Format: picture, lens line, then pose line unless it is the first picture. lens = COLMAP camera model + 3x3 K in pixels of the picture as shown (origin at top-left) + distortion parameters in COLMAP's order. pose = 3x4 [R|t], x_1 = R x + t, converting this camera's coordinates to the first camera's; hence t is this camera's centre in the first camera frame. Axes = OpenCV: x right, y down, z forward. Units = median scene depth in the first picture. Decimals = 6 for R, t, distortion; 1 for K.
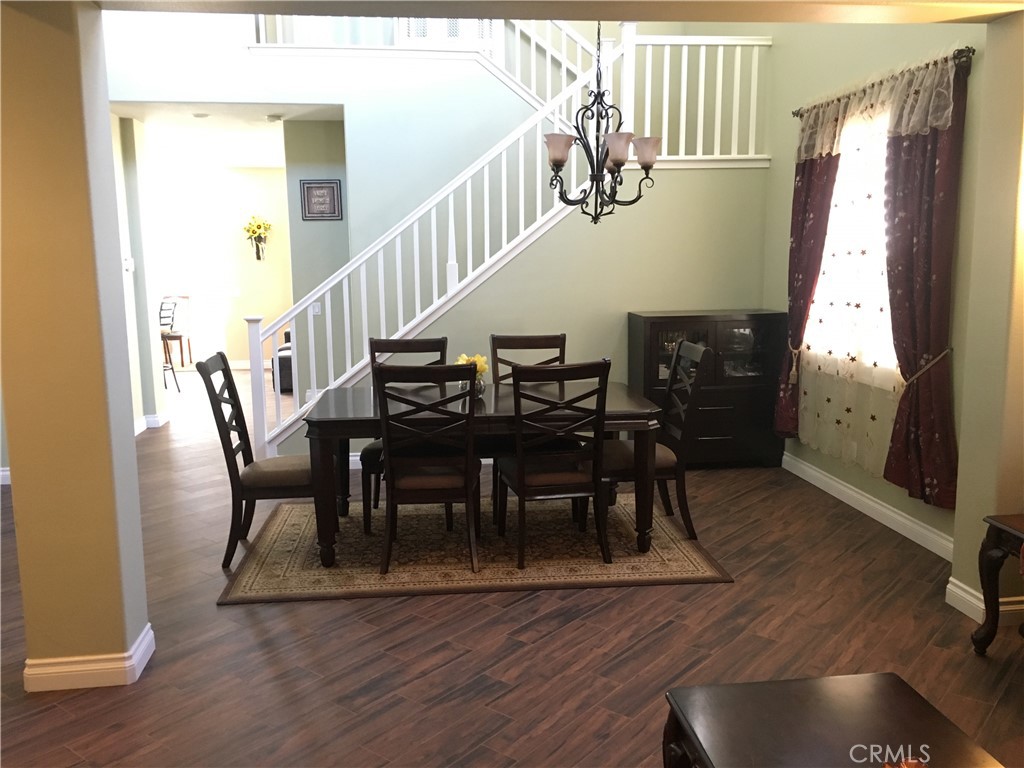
lens RADIAL K [[868.1, 0, 515.9], [0, 868.1, 378.6], [0, 0, 1]] dist [0.074325, -0.097928]
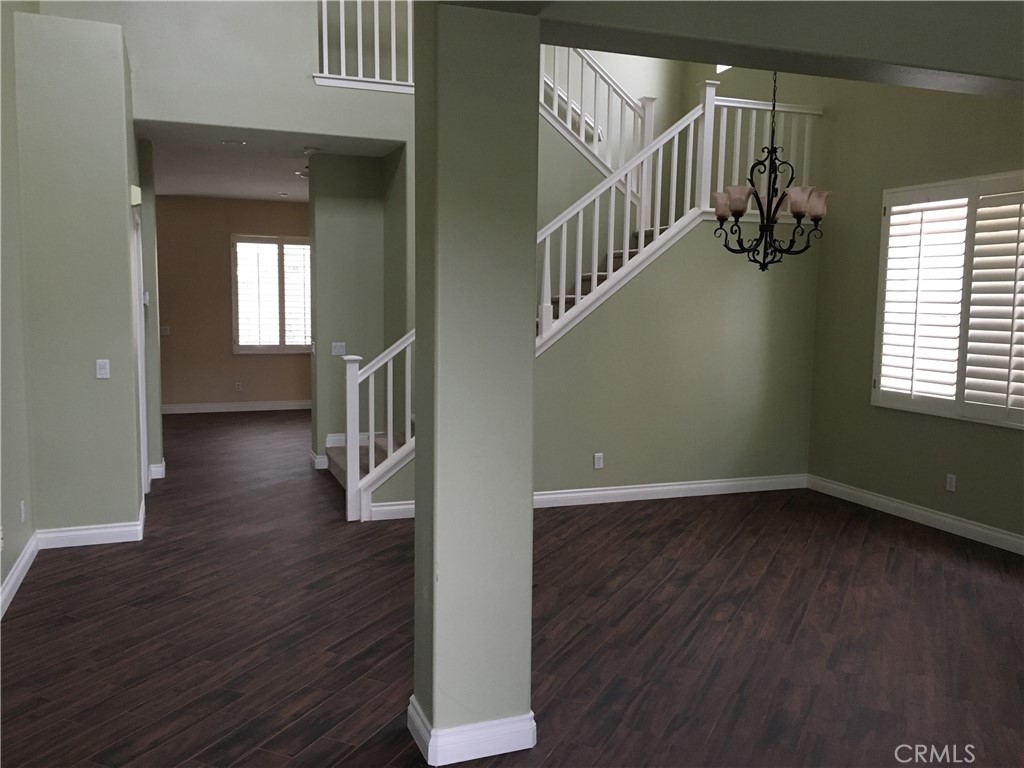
lens RADIAL K [[868.1, 0, 511.1], [0, 868.1, 381.0], [0, 0, 1]] dist [0.074325, -0.097928]
pose [[0.971341, 0.000481, 0.237691, -0.463604], [0.010751, 0.998886, -0.045957, 0.000410], [-0.237448, 0.047196, 0.970253, 0.055605]]
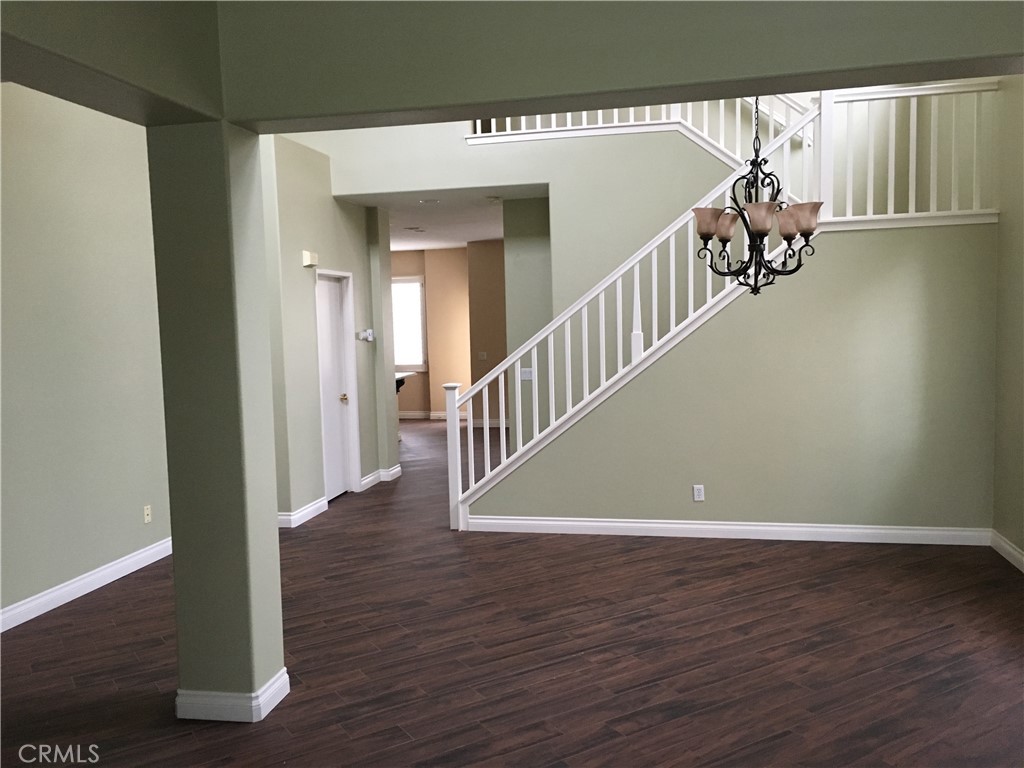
lens RADIAL K [[868.1, 0, 520.1], [0, 868.1, 383.7], [0, 0, 1]] dist [0.074325, -0.097928]
pose [[0.947956, 0.010299, -0.318234, 0.156130], [-0.028850, 0.998144, -0.053637, -0.021580], [0.317091, 0.060027, 0.946494, 0.016494]]
